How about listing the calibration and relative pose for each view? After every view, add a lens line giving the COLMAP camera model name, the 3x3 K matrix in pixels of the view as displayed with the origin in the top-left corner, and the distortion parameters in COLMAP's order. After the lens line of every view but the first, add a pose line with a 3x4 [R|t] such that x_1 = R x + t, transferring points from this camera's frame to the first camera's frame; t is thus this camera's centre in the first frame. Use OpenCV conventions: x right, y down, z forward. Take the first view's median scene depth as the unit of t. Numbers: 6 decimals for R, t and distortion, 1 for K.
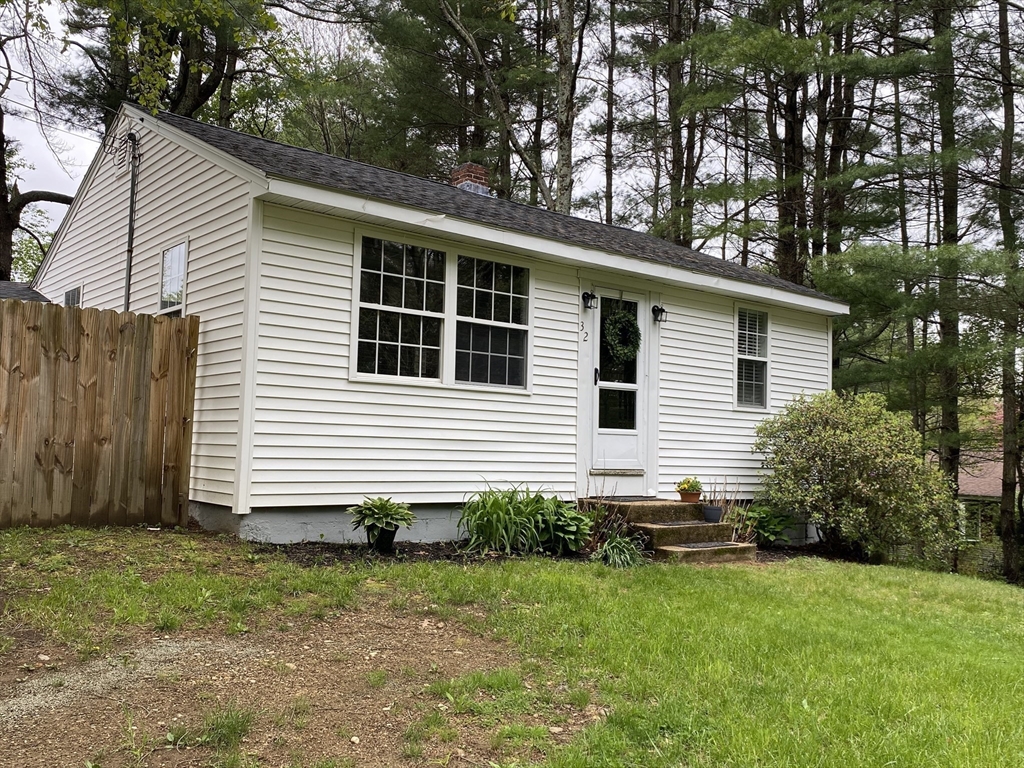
lens RADIAL K [[919.0, 0, 510.0], [0, 919.0, 381.3], [0, 0, 1]] dist [0.071430, -0.001770]
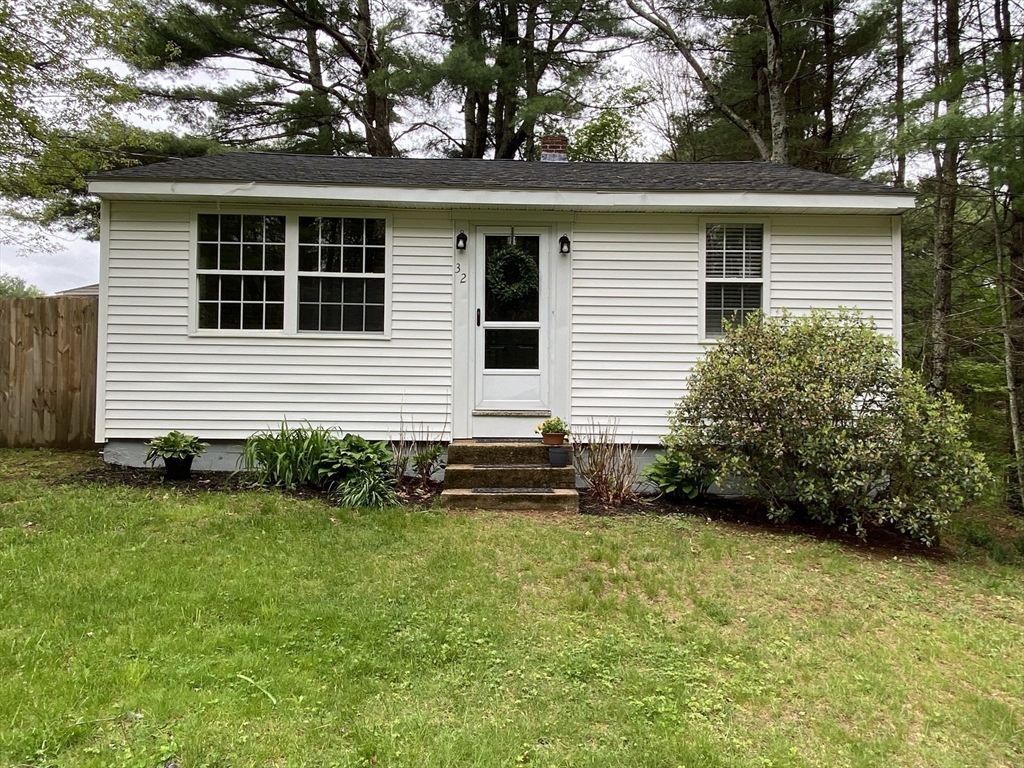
lens RADIAL K [[688.4, 0, 512.0], [0, 688.4, 384.0], [0, 0, 1]] dist [0.091961, -0.126882]
pose [[0.788350, -0.033123, -0.614335, 0.654207], [0.055221, 0.998329, 0.017036, 0.063735], [0.612744, -0.047355, 0.788862, 0.488355]]
